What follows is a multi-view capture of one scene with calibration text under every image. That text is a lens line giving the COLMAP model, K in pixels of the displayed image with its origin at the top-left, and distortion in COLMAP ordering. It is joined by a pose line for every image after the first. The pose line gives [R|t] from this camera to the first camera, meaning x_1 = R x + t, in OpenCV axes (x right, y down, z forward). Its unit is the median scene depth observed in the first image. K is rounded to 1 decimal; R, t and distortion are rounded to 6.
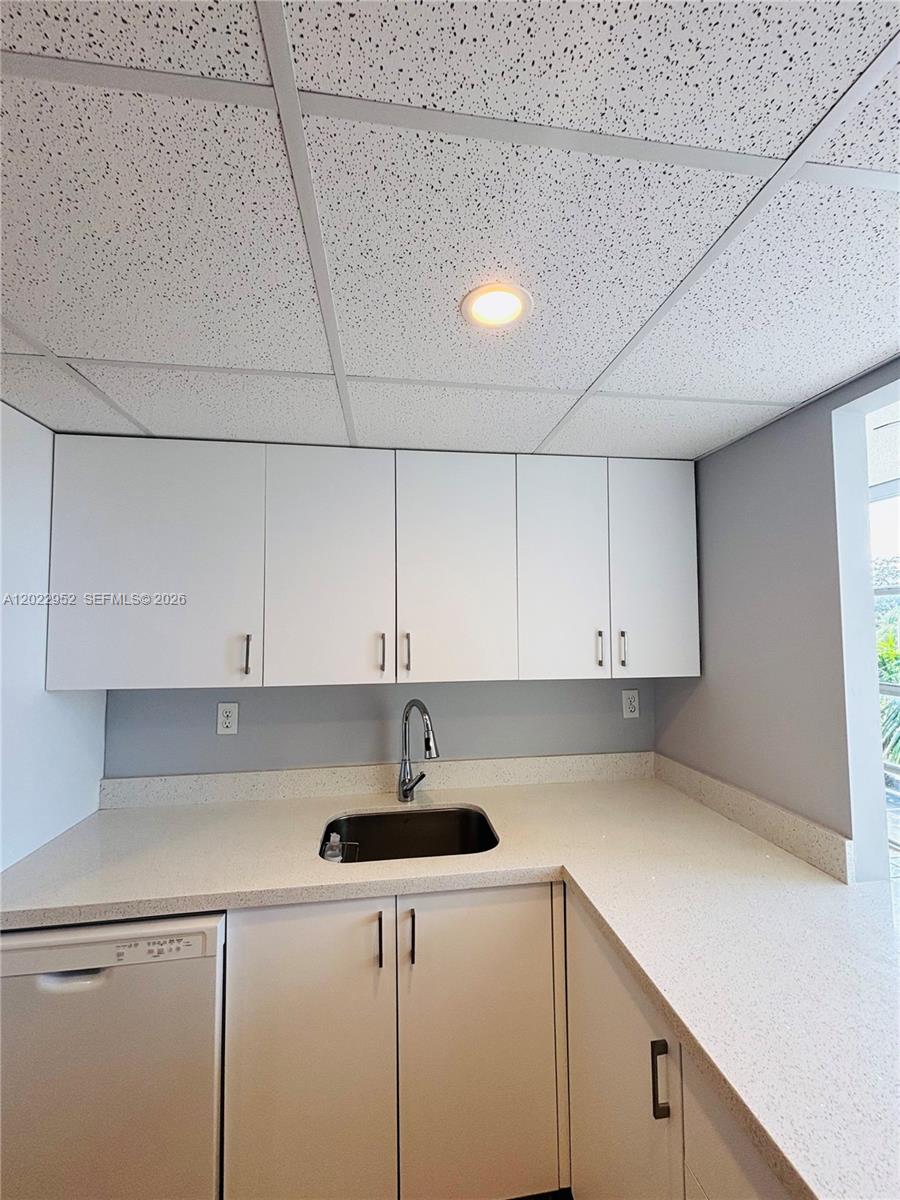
lens RADIAL K [[488.3, 0, 453.6], [0, 488.3, 600.1], [0, 0, 1]] dist [0.001239, -0.002702]
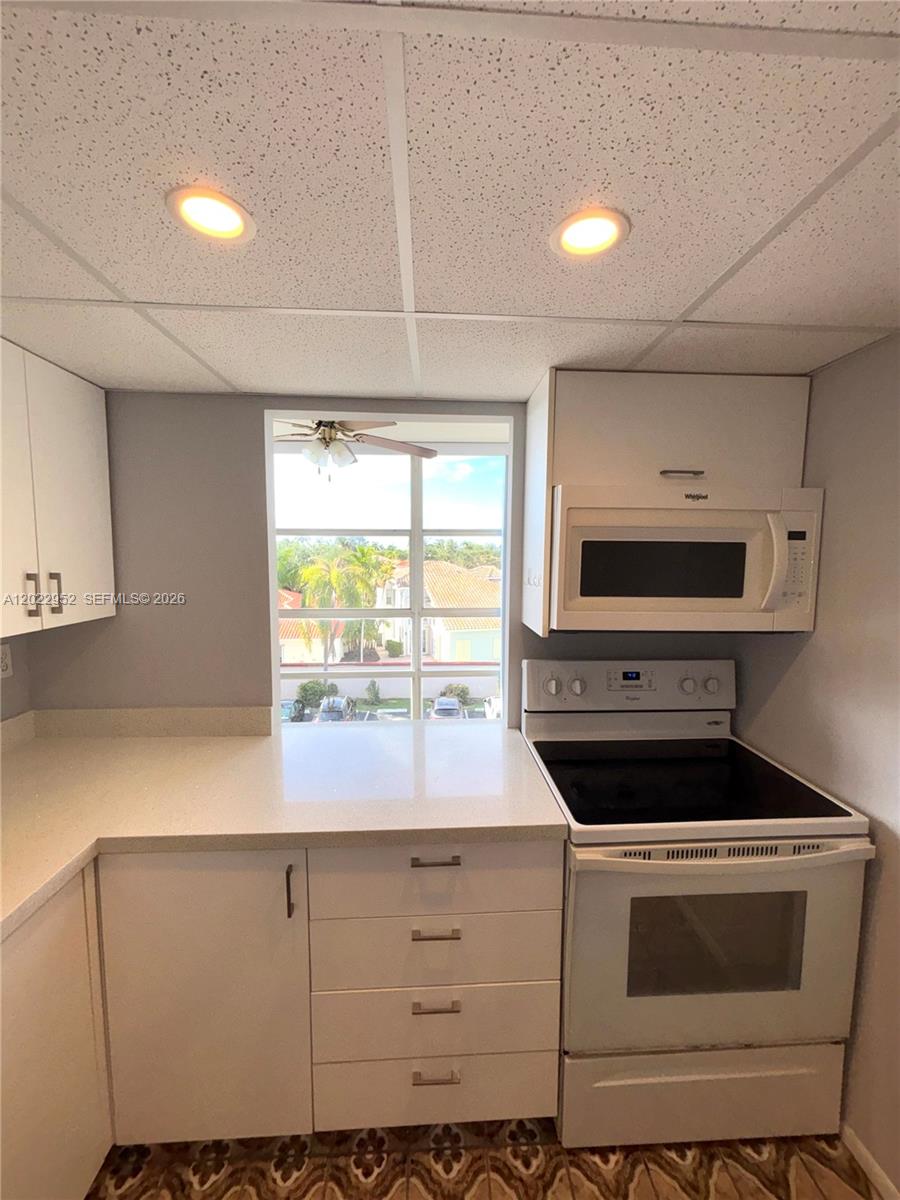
lens RADIAL K [[488.3, 0, 453.2], [0, 488.3, 599.9], [0, 0, 1]] dist [0.001239, -0.002702]
pose [[0.091321, -0.087973, 0.991928, -0.421013], [-0.057476, 0.993964, 0.093445, -0.008030], [-0.994161, -0.065546, 0.085713, 0.229163]]
